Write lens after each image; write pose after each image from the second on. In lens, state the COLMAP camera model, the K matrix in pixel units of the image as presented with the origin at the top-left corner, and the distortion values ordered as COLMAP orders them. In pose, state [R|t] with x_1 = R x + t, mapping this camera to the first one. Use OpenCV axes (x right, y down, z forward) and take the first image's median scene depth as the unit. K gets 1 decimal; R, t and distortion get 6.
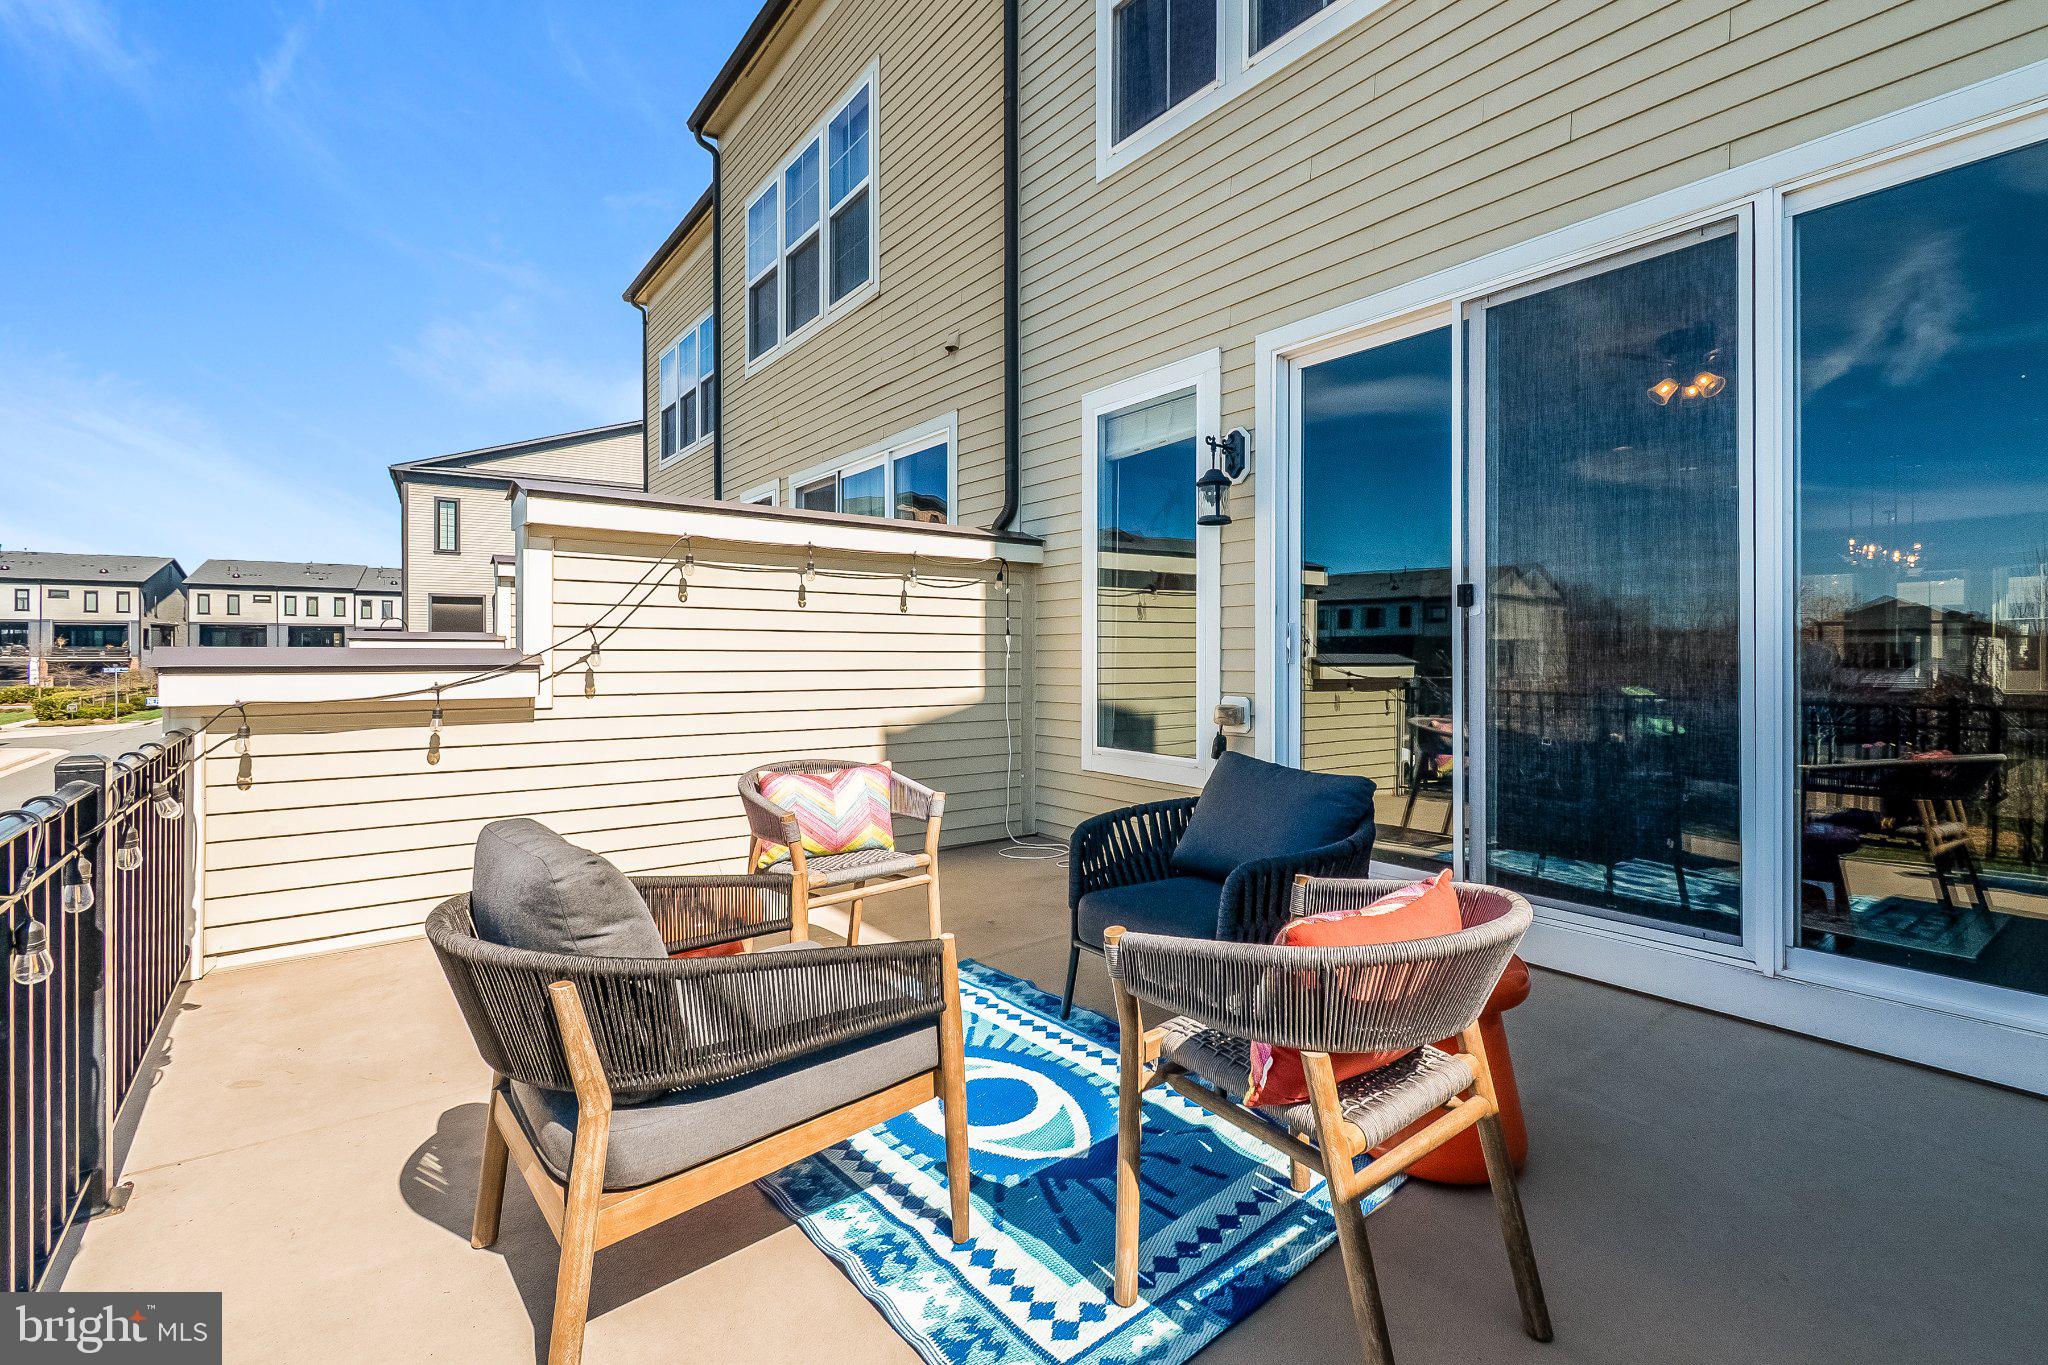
lens RADIAL K [[926.3, 0, 1031.0], [0, 926.3, 665.6], [0, 0, 1]] dist [-0.002400, -0.001924]
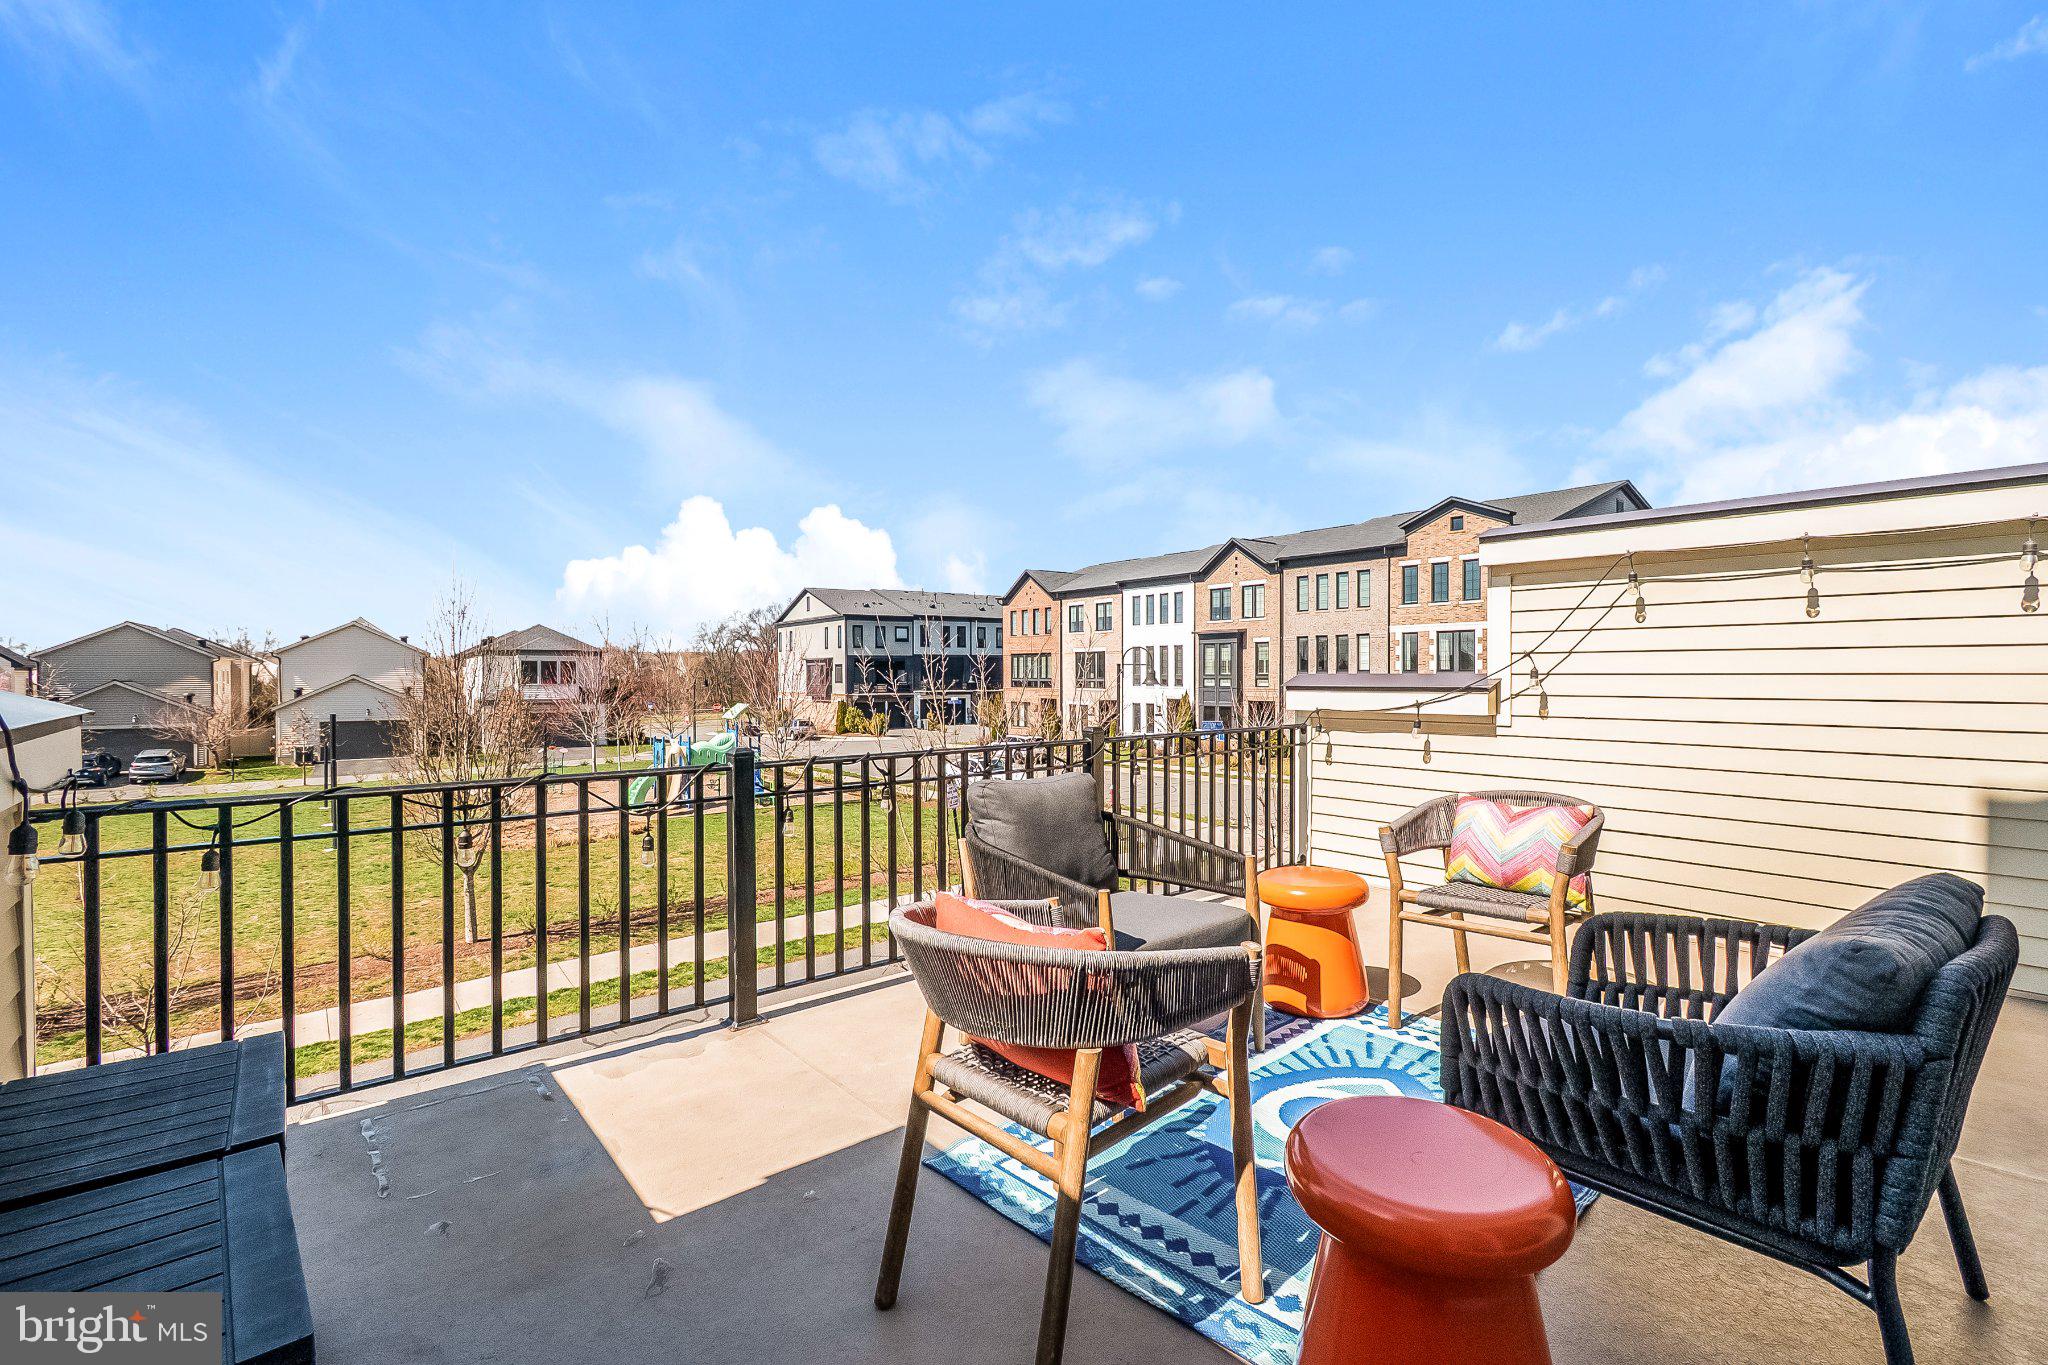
lens RADIAL K [[926.3, 0, 1034.5], [0, 926.3, 681.1], [0, 0, 1]] dist [-0.002400, -0.001924]
pose [[0.037400, 0.006686, -0.999278, 0.629428], [-0.006049, 0.999961, 0.006464, -0.013577], [0.999282, 0.005803, 0.037439, 0.412762]]
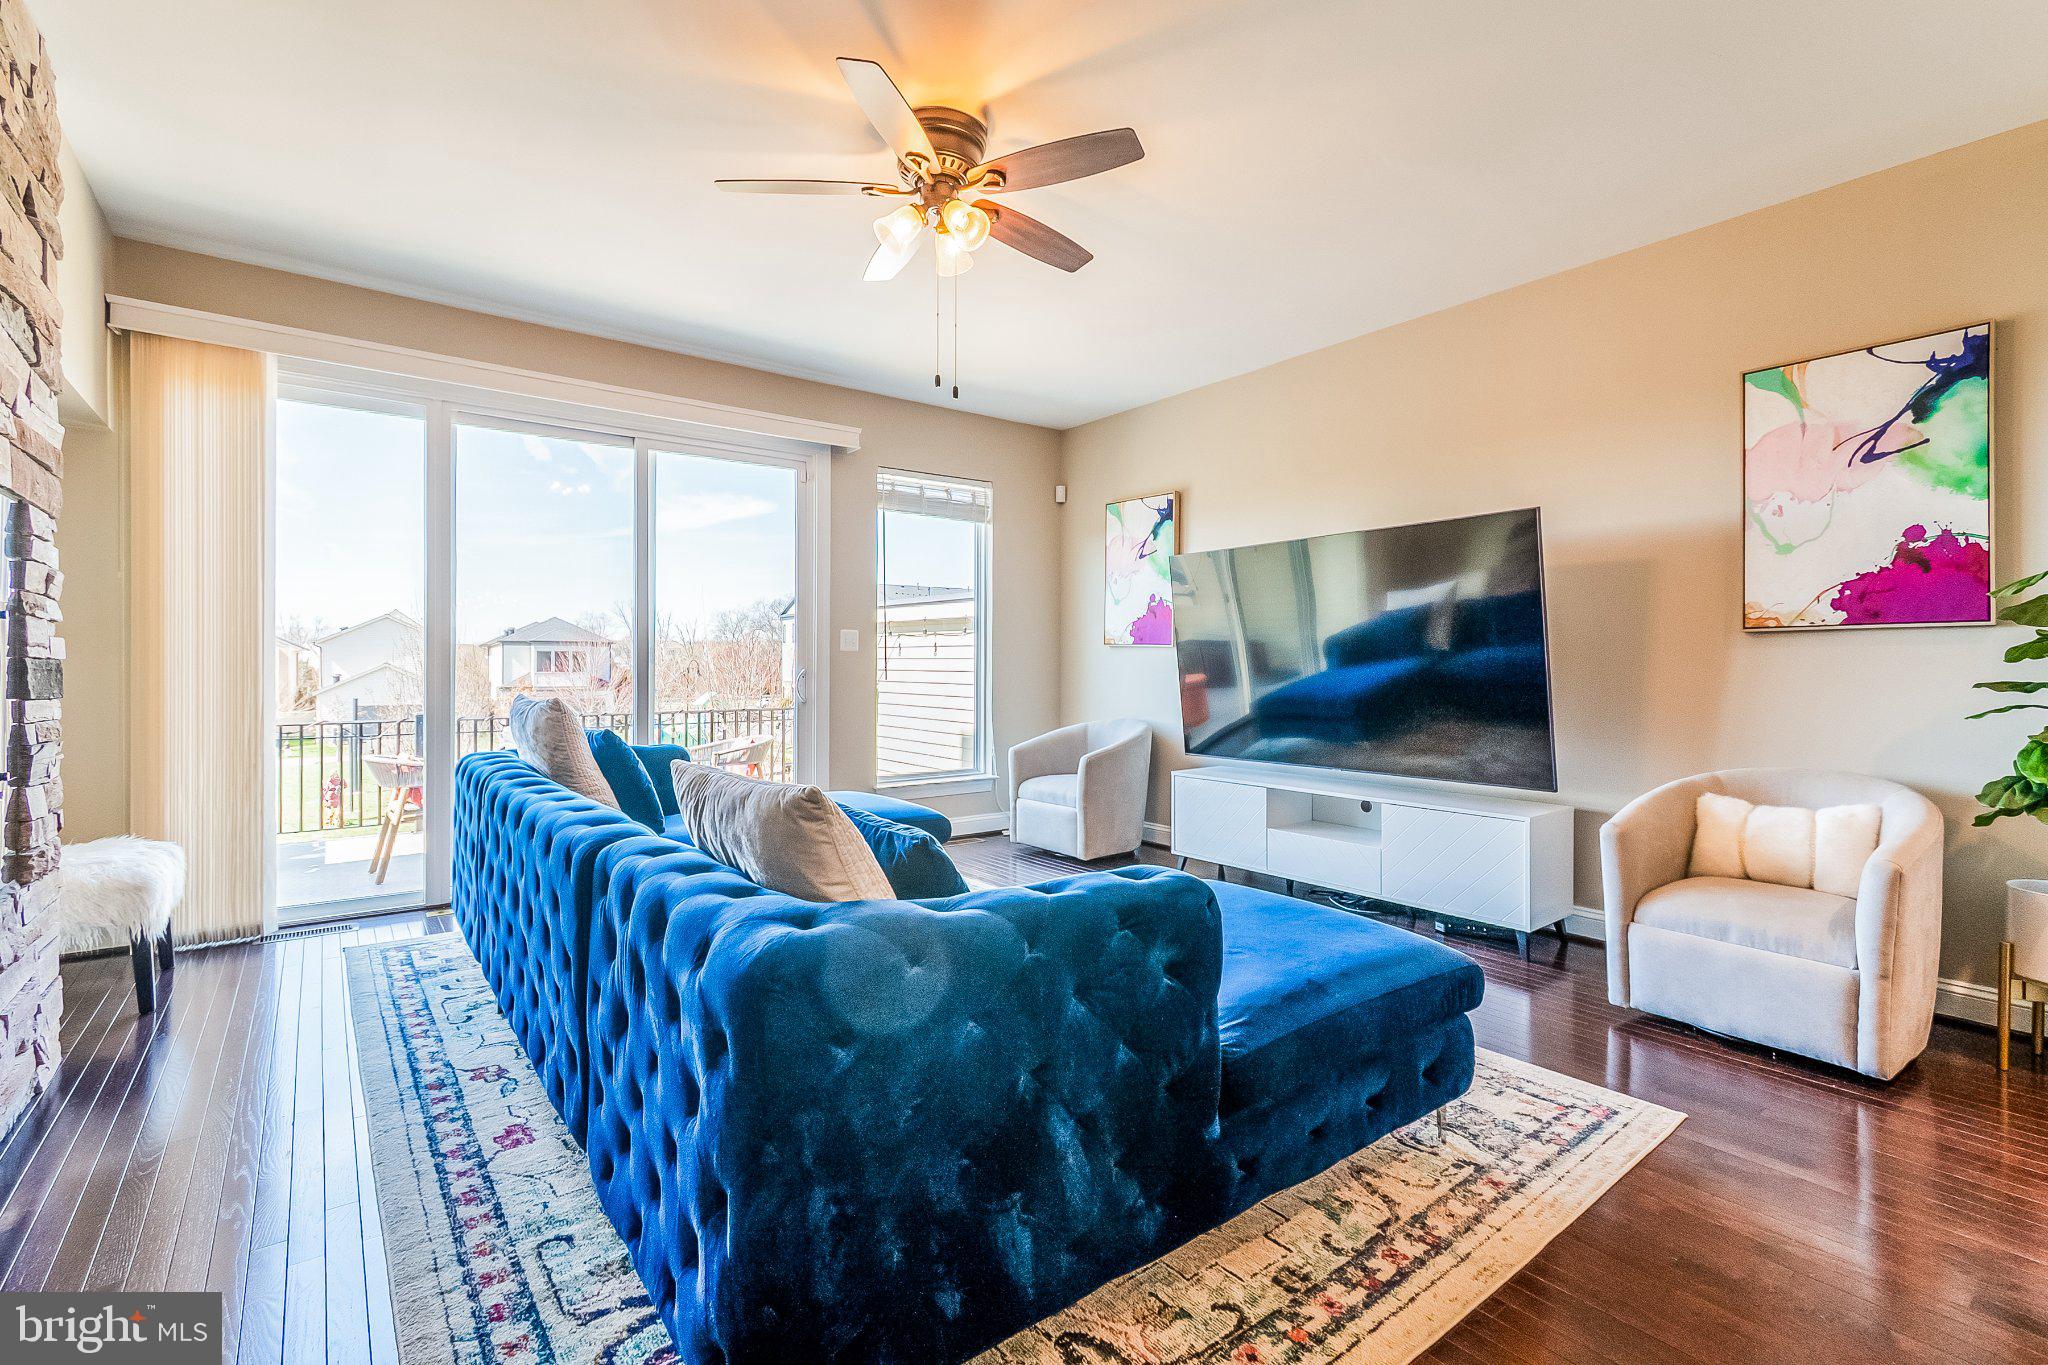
lens RADIAL K [[926.3, 0, 1020.4], [0, 926.3, 676.2], [0, 0, 1]] dist [-0.002400, -0.001924]
pose [[-0.004842, 0.012442, -0.999911, 1.719748], [-0.011964, 0.999850, 0.012499, -0.055800], [0.999917, 0.012023, -0.004692, 1.359200]]
